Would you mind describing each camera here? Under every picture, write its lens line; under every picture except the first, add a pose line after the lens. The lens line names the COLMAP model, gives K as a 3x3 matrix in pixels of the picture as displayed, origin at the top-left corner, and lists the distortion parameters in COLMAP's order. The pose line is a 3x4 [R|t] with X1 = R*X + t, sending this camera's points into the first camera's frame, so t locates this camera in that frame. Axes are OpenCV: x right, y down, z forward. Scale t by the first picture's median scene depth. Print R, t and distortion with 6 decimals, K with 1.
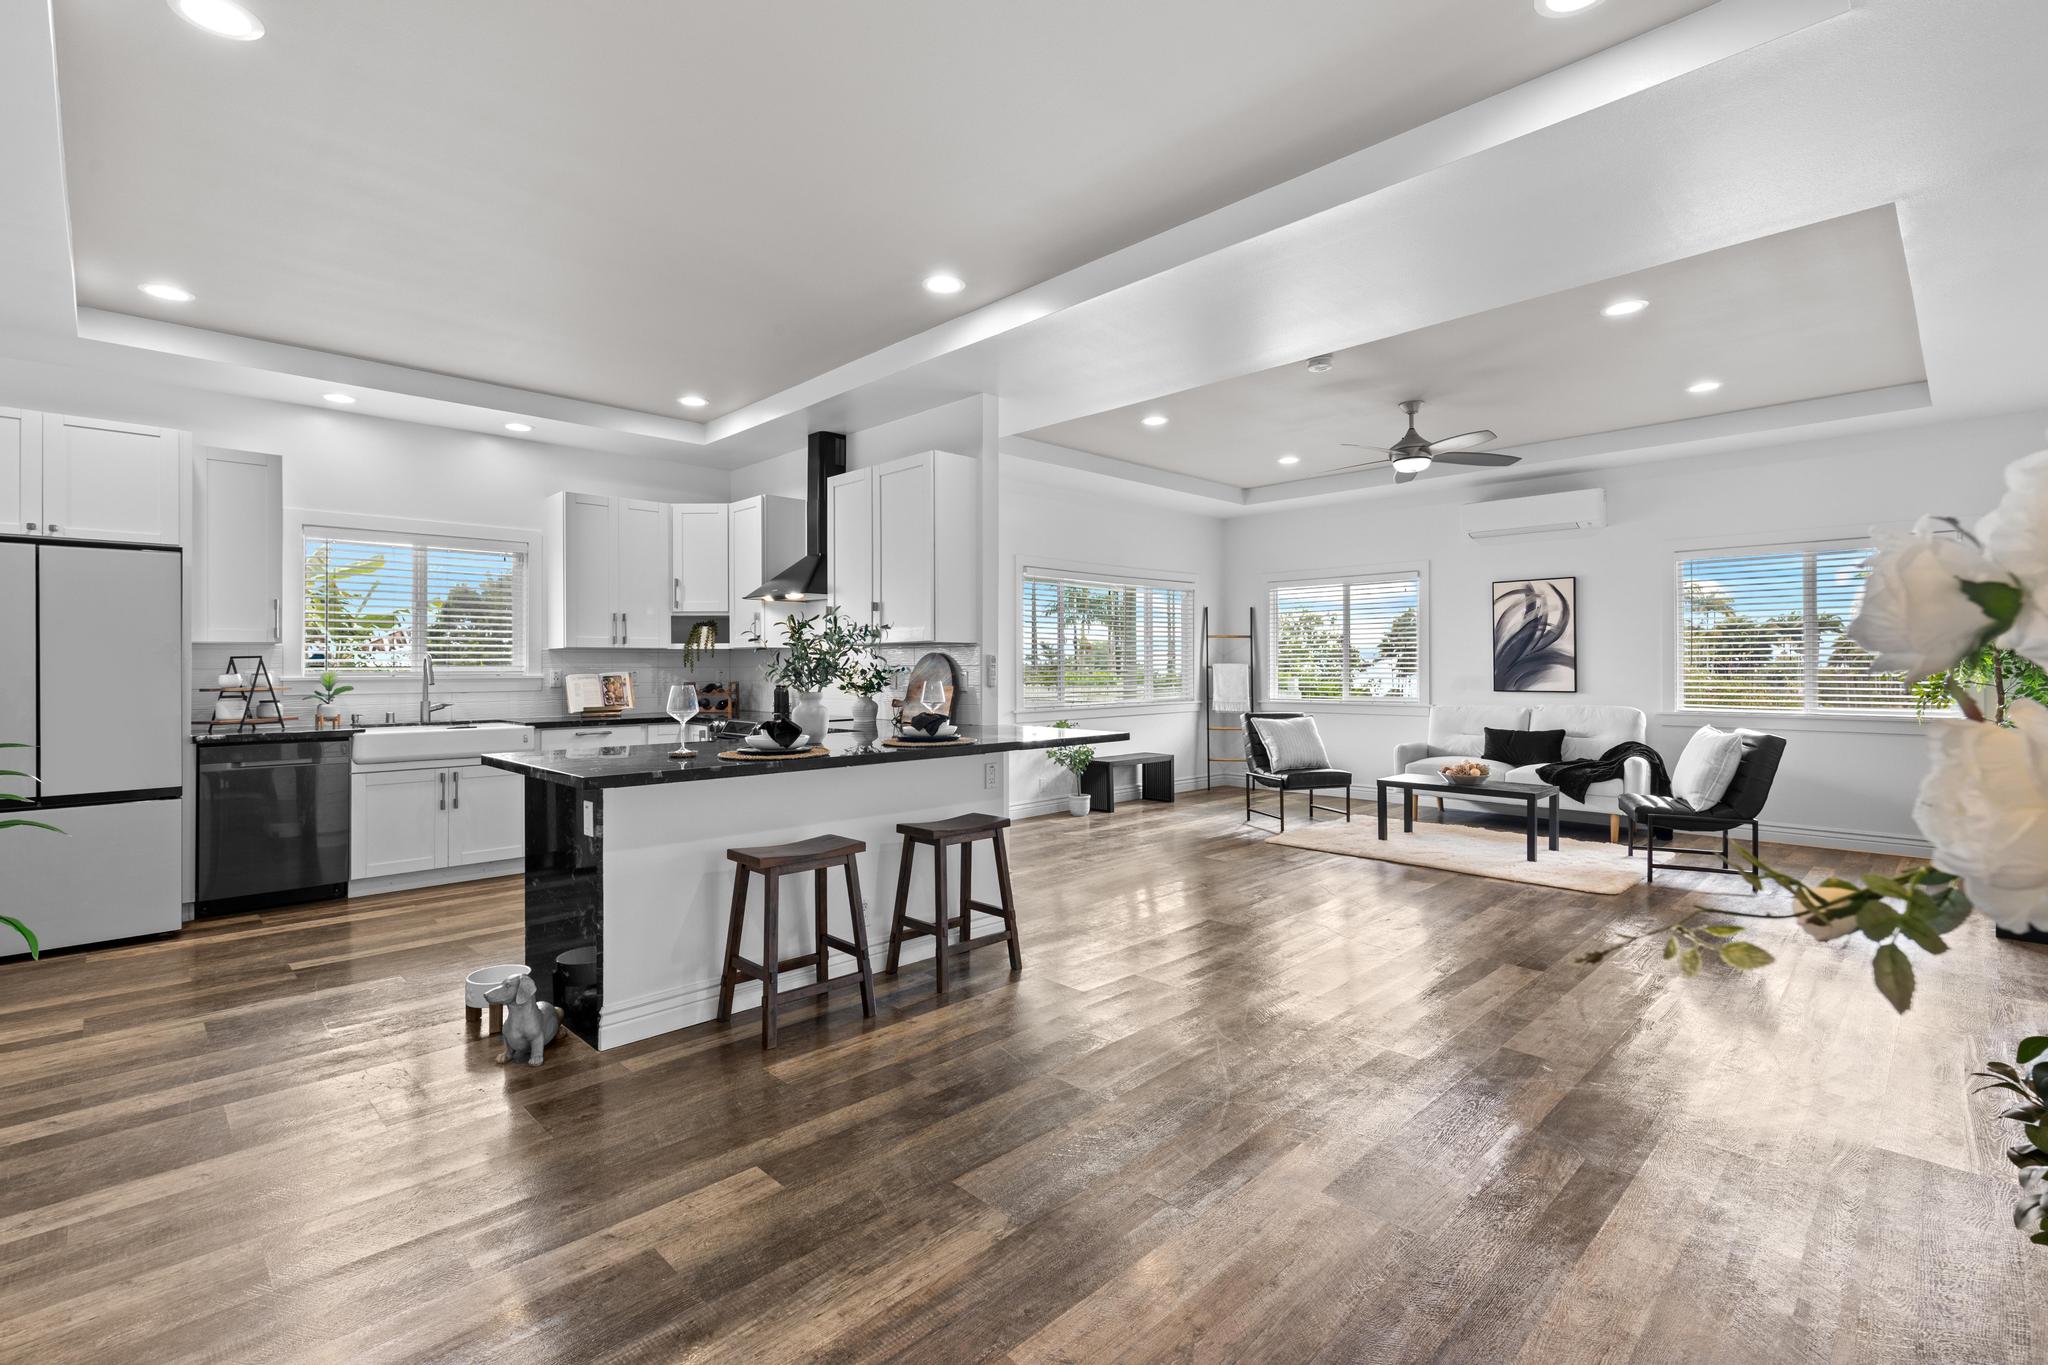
lens RADIAL K [[925.6, 0, 1009.3], [0, 925.6, 663.3], [0, 0, 1]] dist [0.007422, -0.002126]
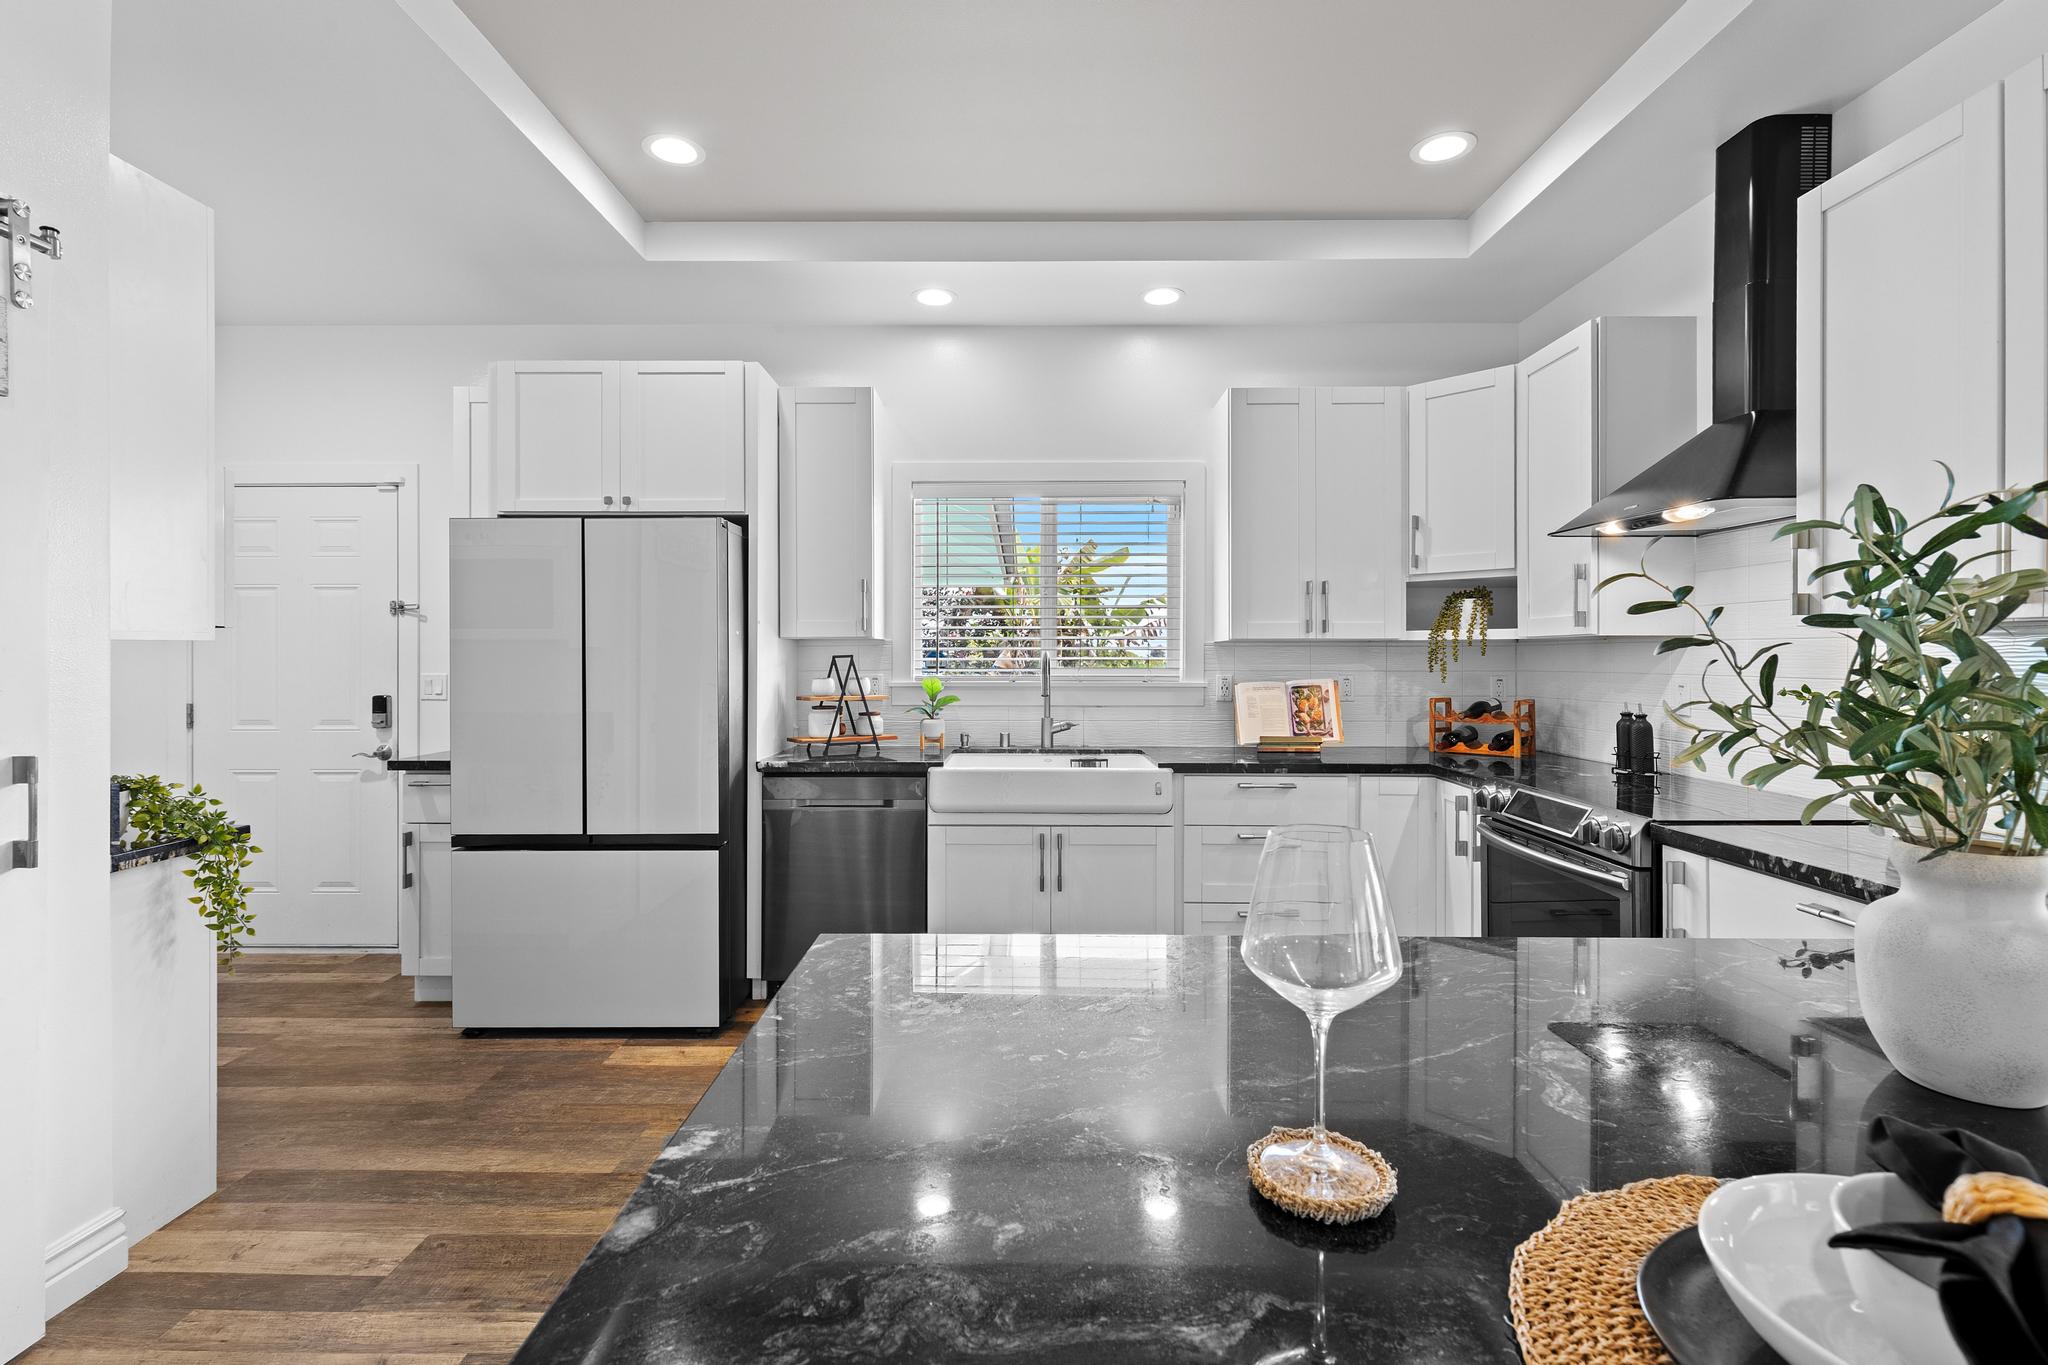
lens RADIAL K [[925.6, 0, 1020.2], [0, 925.6, 656.3], [0, 0, 1]] dist [0.007422, -0.002126]
pose [[0.717260, 0.003874, -0.696795, -0.144811], [-0.000666, 0.999988, 0.004875, -0.008562], [0.696805, -0.003032, 0.717254, 0.447855]]
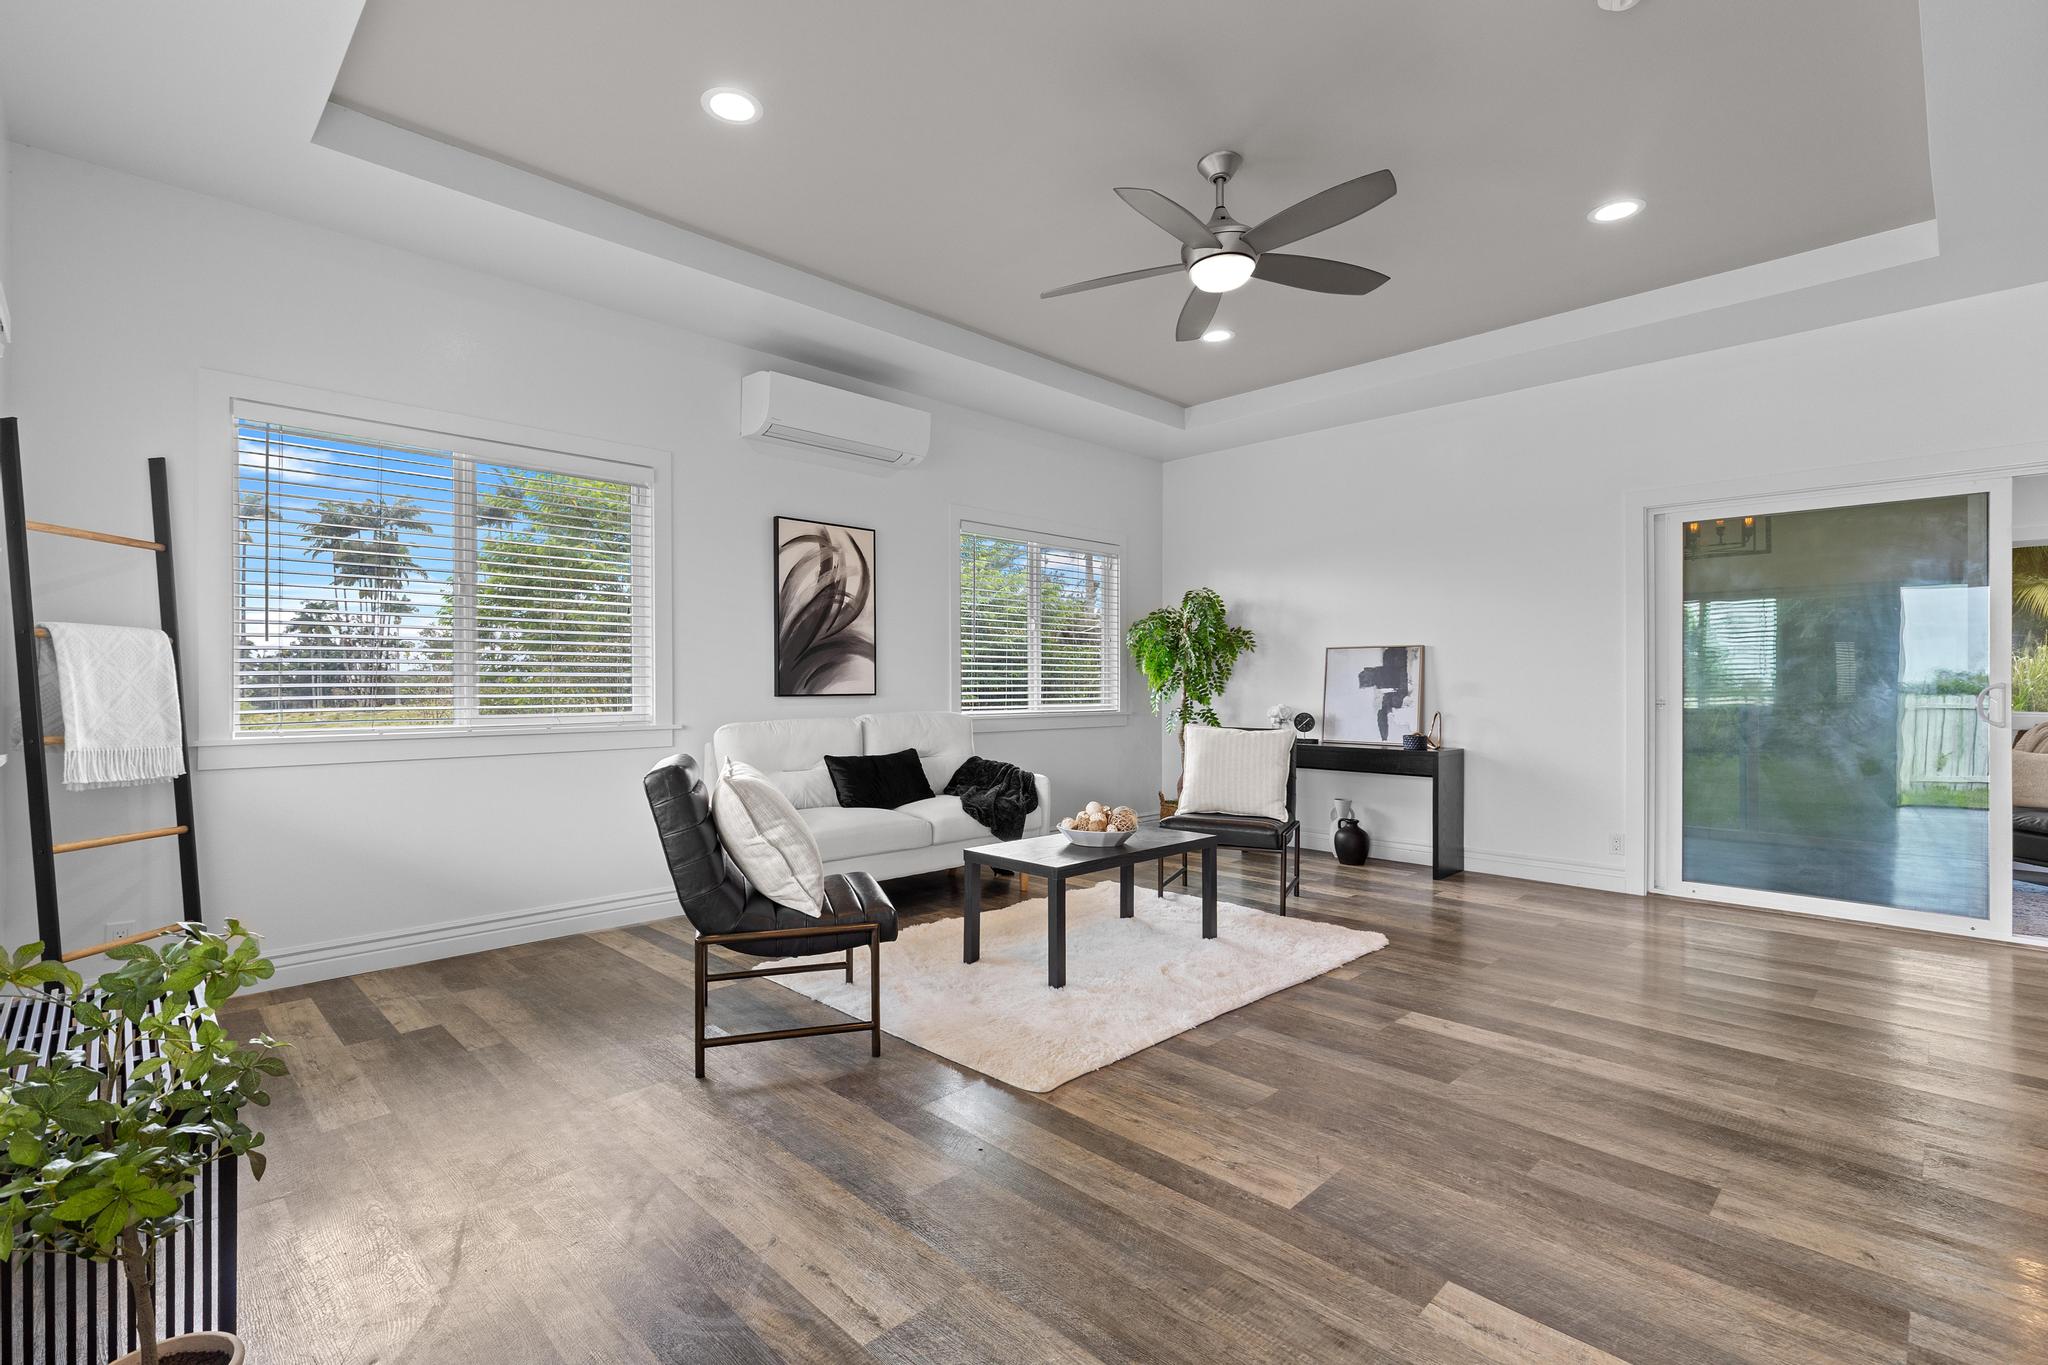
lens RADIAL K [[925.6, 0, 1012.7], [0, 925.6, 684.5], [0, 0, 1]] dist [0.007422, -0.002126]
pose [[-0.002851, 0.002776, 0.999992, -0.102514], [-0.004914, 0.999984, -0.002790, 0.029282], [-0.999984, -0.004922, -0.002837, 1.068592]]
